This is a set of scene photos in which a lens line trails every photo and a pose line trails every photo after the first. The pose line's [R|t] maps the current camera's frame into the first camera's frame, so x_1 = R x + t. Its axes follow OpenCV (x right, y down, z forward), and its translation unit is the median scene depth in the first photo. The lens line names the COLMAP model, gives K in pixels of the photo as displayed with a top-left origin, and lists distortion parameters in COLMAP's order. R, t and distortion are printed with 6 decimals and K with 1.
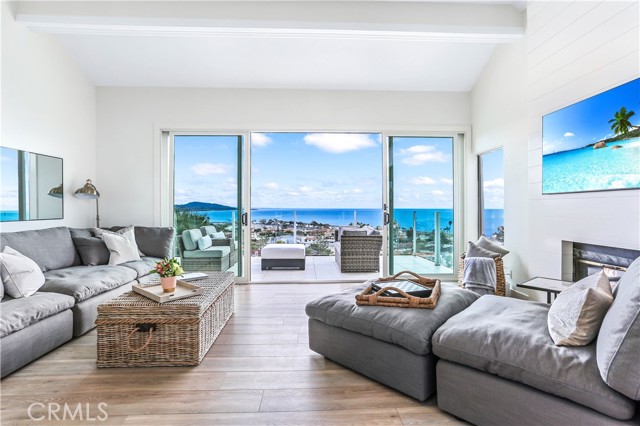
lens RADIAL K [[312.2, 0, 320.0], [0, 312.2, 213.0], [0, 0, 1]] dist [-0.056494, 0.032226]
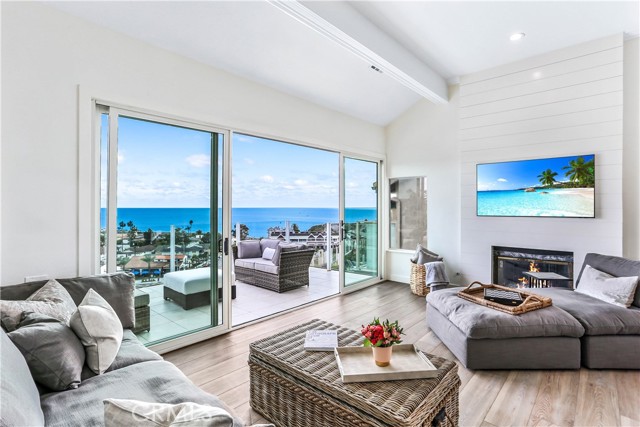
lens RADIAL K [[312.2, 0, 320.0], [0, 312.2, 213.5], [0, 0, 1]] dist [-0.056494, 0.032226]
pose [[0.717349, -0.010106, 0.696641, -0.802027], [0.011480, 0.999930, 0.002684, -0.077994], [-0.696619, 0.006072, 0.717415, 0.411166]]
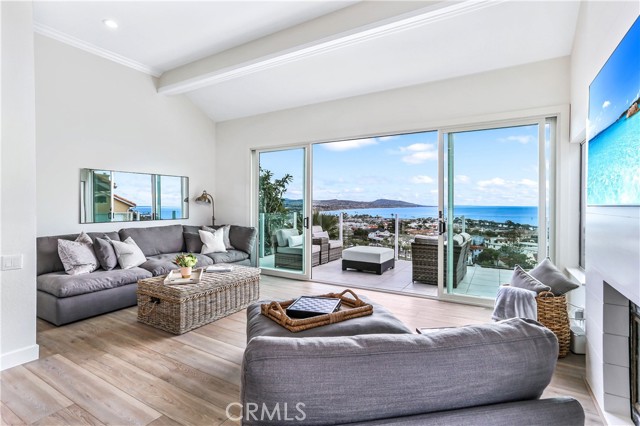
lens RADIAL K [[312.2, 0, 320.0], [0, 312.2, 213.0], [0, 0, 1]] dist [-0.056494, 0.032226]
pose [[0.822457, 0.011693, -0.568708, 0.531341], [-0.005124, 0.999900, 0.013149, -0.033316], [0.568805, -0.007901, 0.822435, 0.162009]]
